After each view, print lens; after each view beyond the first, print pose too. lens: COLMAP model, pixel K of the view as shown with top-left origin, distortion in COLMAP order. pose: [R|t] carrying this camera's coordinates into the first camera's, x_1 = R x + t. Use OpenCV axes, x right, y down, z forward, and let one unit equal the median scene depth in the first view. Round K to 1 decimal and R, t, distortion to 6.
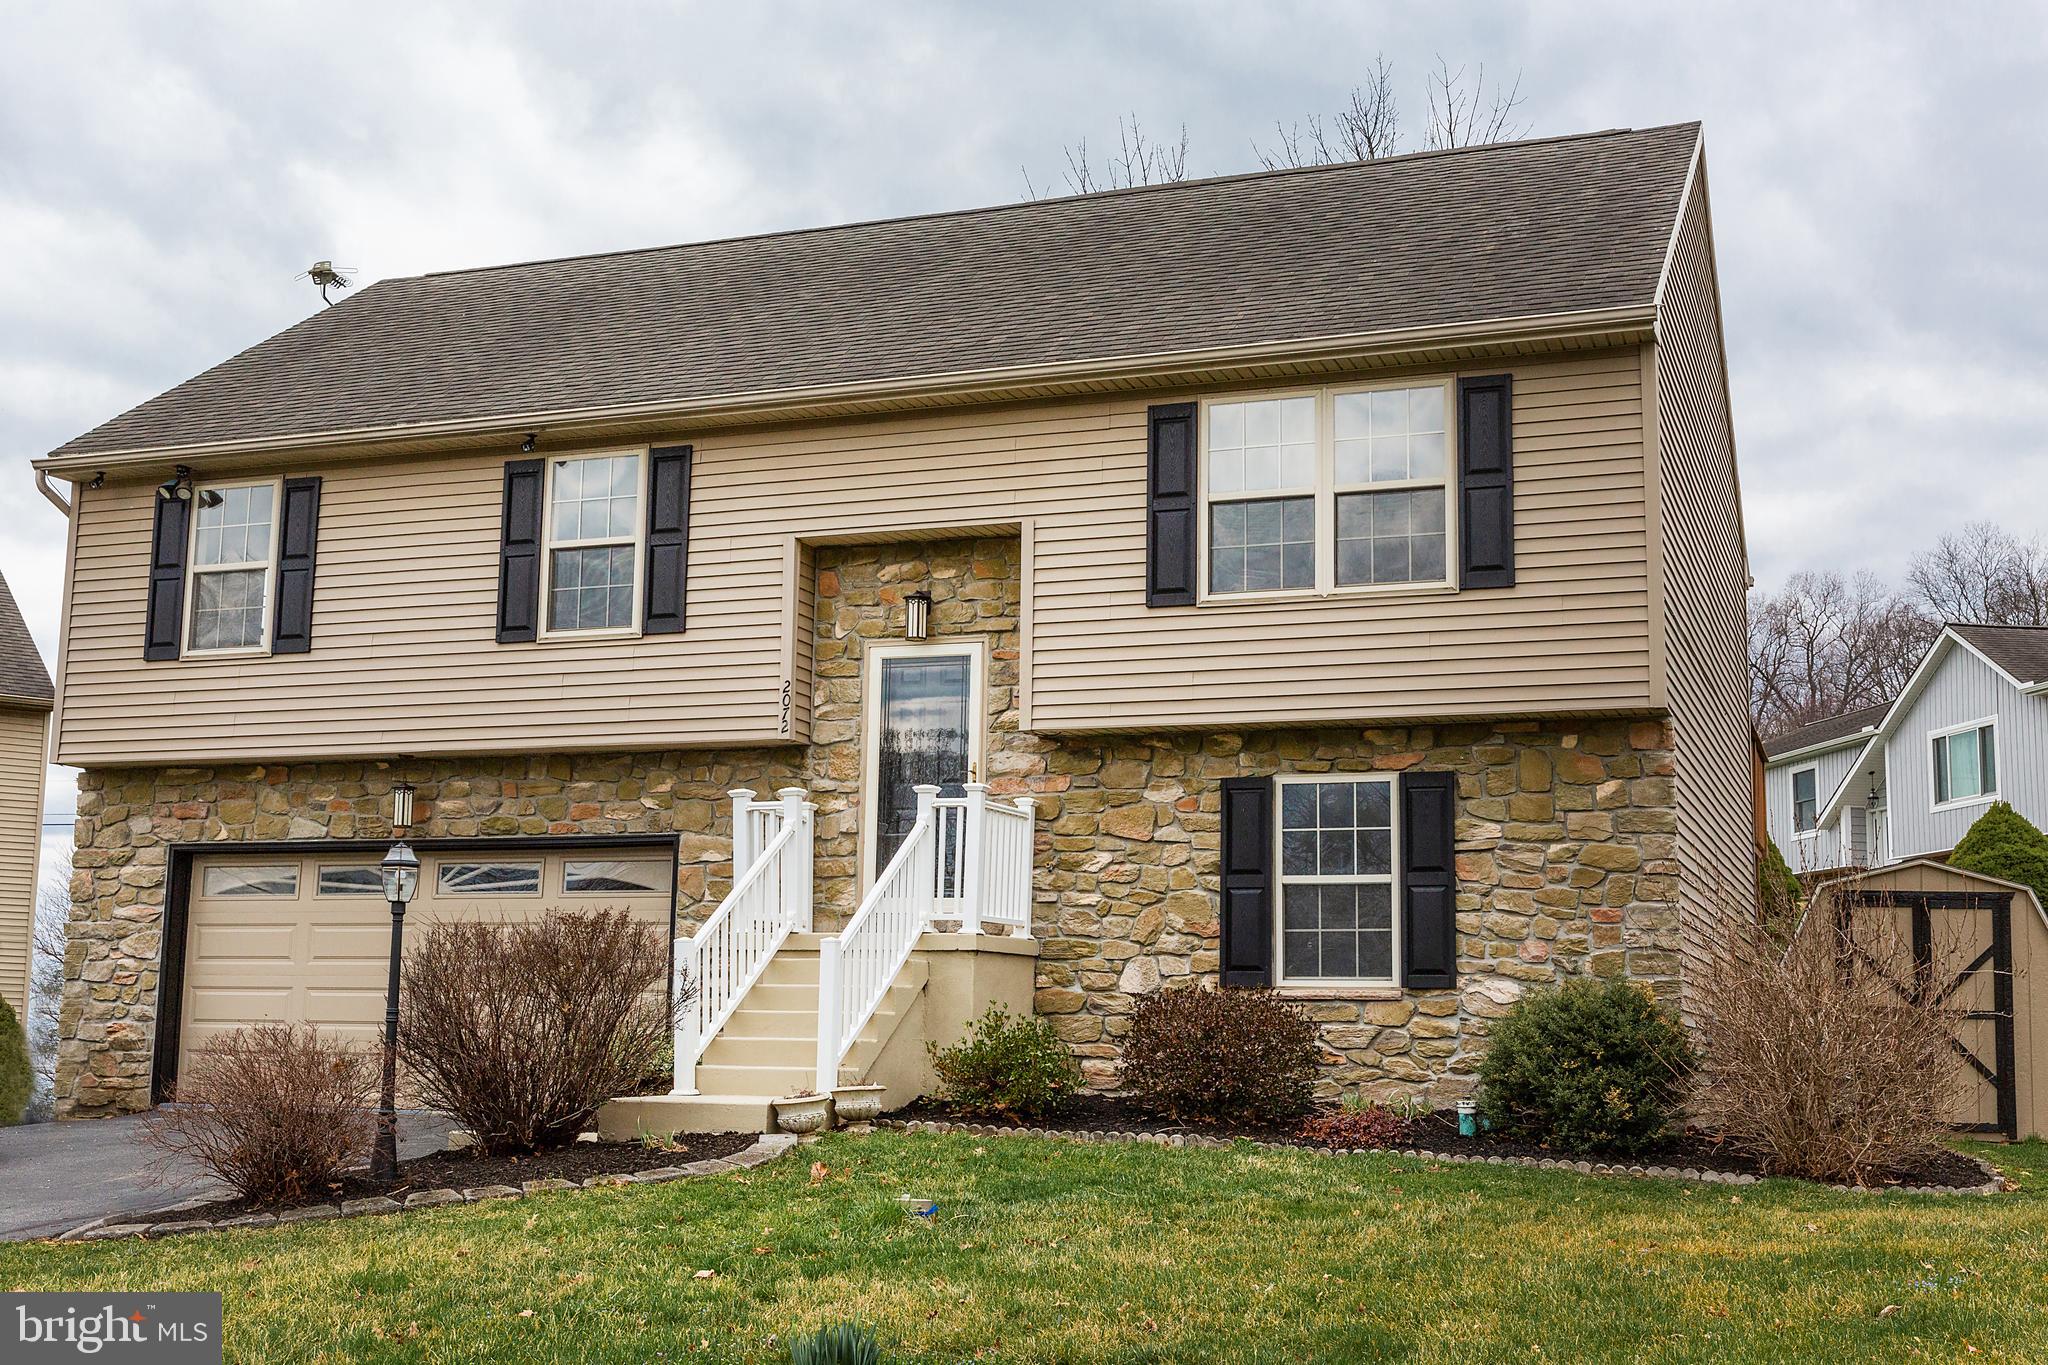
lens RADIAL K [[2381.0, 0, 995.4], [0, 2381.0, 702.1], [0, 0, 1]] dist [0.016388, -0.013594]
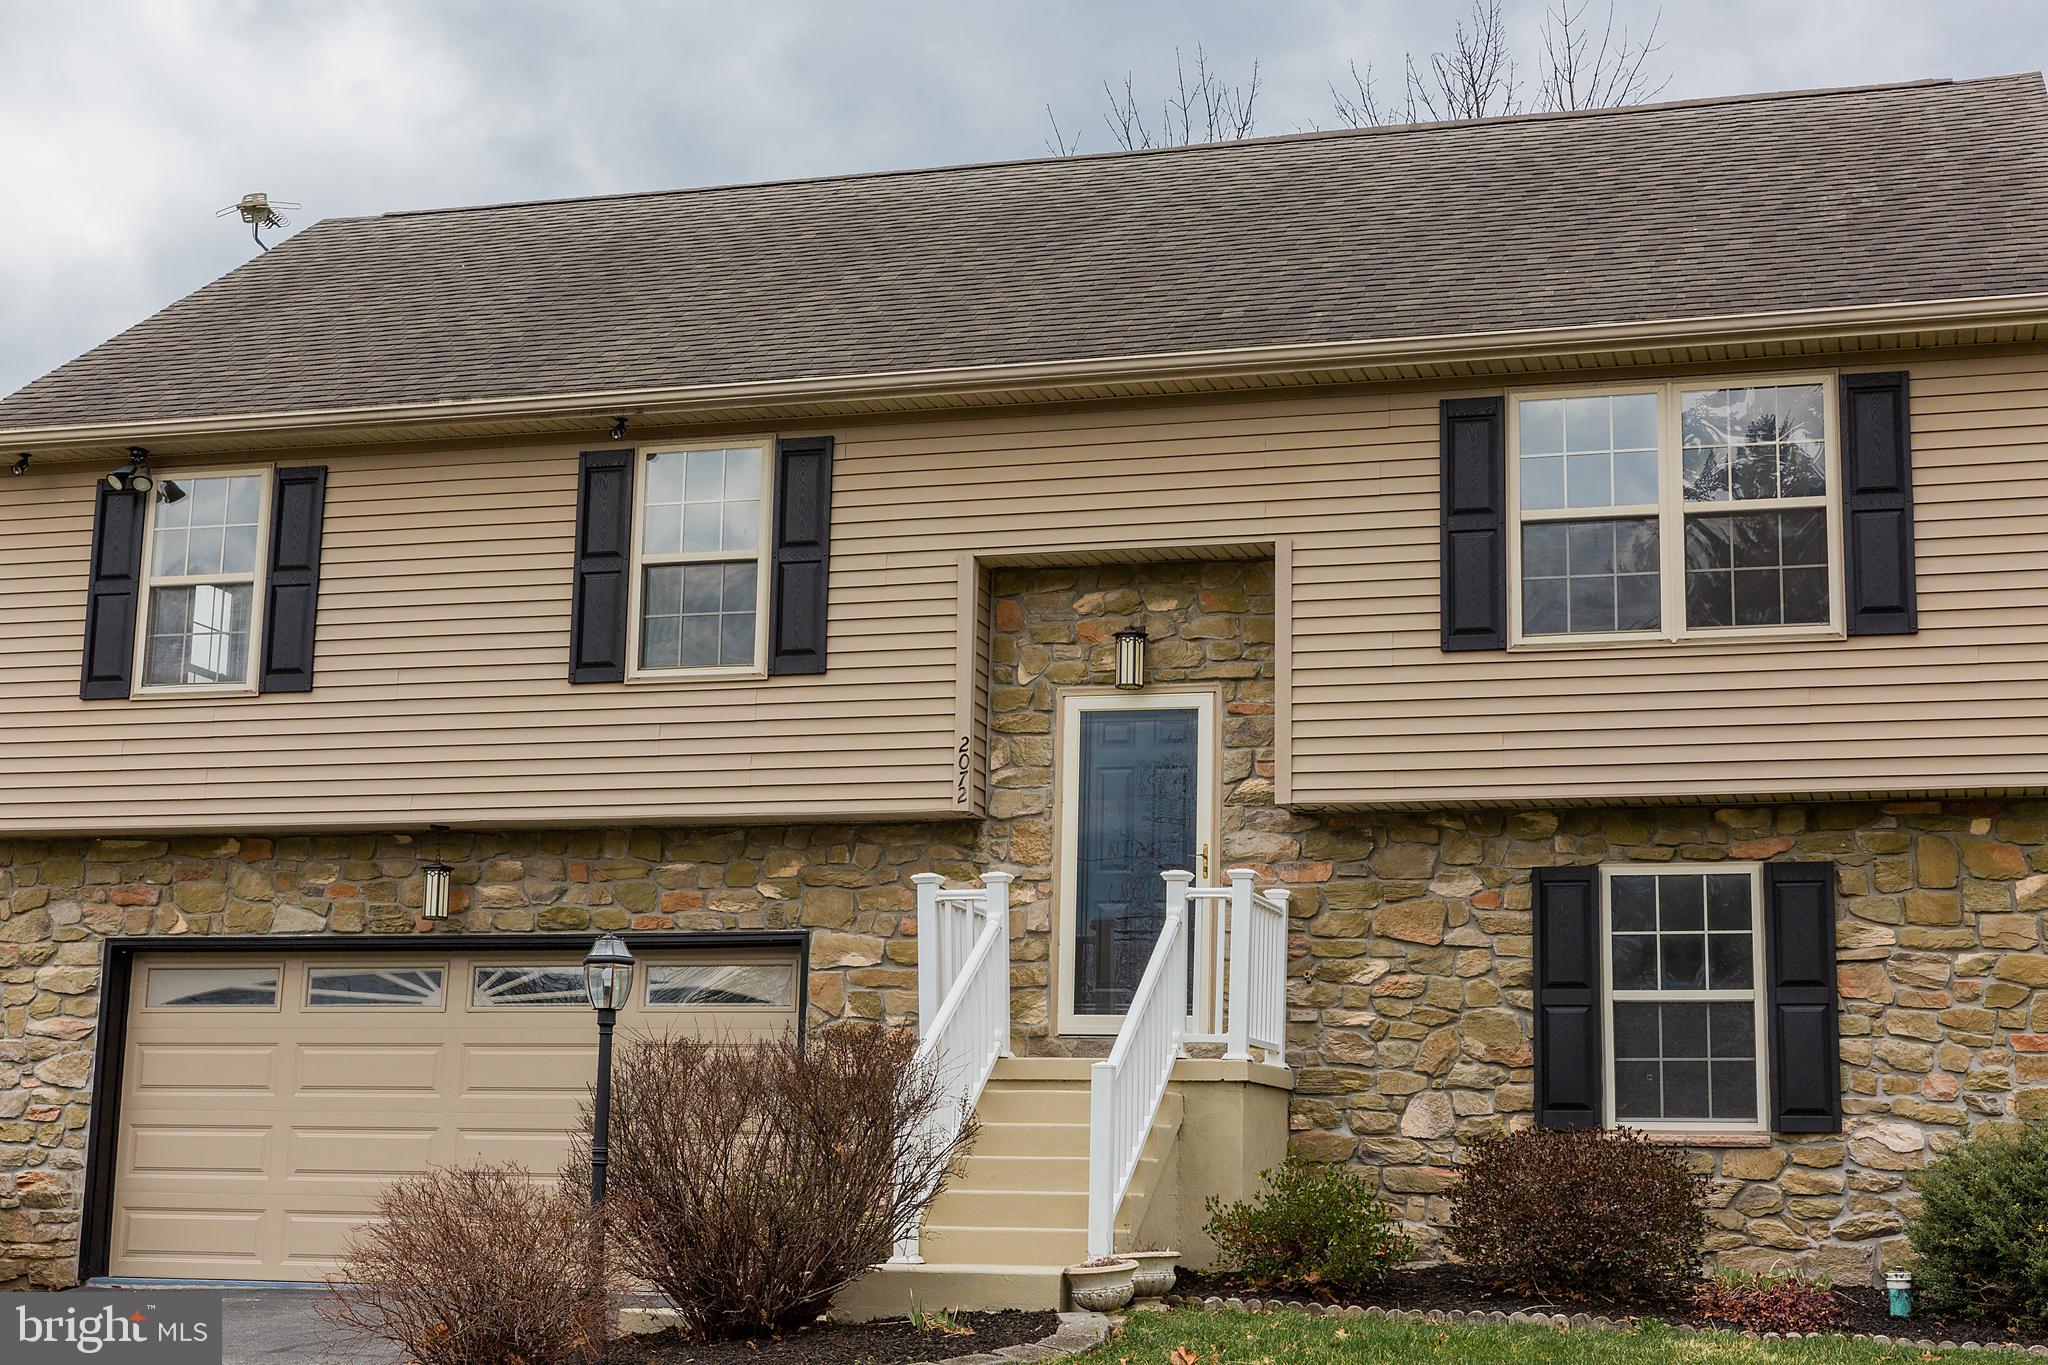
lens RADIAL K [[2996.1, 0, 1024.0], [0, 2996.1, 682.5], [0, 0, 1]] dist [-0.000236, 0.063928]
pose [[0.996509, 0.017734, 0.081586, -0.154355], [-0.014942, 0.999286, -0.034706, 0.007339], [-0.082143, 0.033365, 0.996062, 0.012661]]
